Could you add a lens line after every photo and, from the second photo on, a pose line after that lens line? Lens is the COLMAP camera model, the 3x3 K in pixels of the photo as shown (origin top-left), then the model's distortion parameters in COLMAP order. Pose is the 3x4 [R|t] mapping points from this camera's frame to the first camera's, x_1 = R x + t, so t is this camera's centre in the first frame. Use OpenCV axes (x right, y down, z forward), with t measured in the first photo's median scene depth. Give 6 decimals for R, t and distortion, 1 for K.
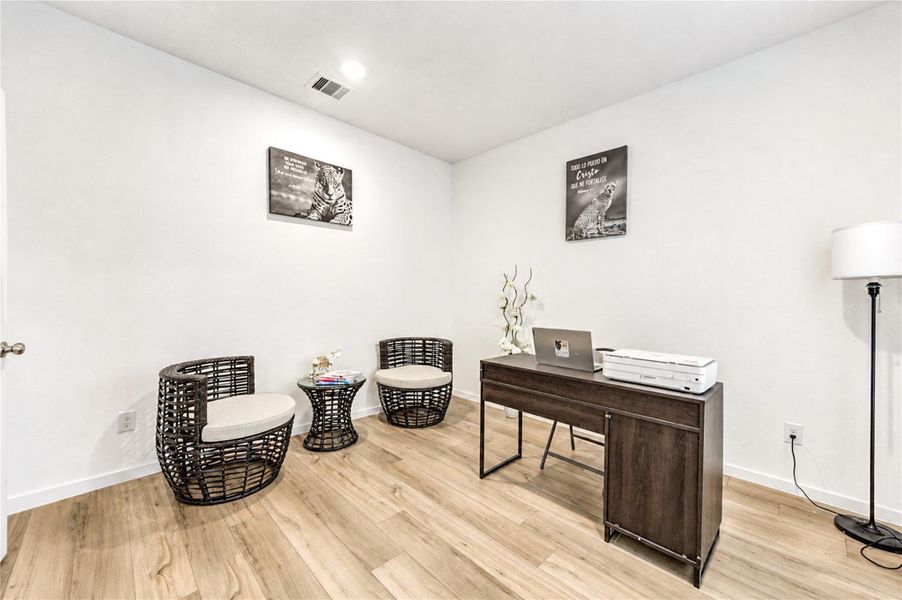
lens RADIAL K [[357.8, 0, 447.3], [0, 357.8, 302.2], [0, 0, 1]] dist [0.000511, 0.000059]
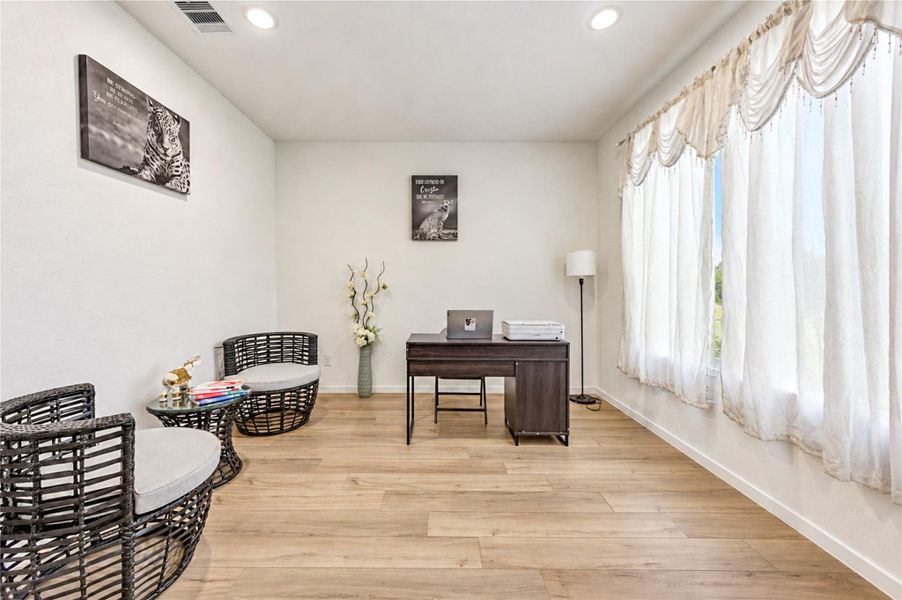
lens RADIAL K [[346.1, 0, 448.4], [0, 346.1, 290.9], [0, 0, 1]] dist [-0.000112, -0.000114]
pose [[0.690737, -0.017559, 0.722893, -0.465195], [0.015385, 0.999836, 0.009585, -0.008111], [-0.722943, 0.004501, 0.690893, 0.100424]]
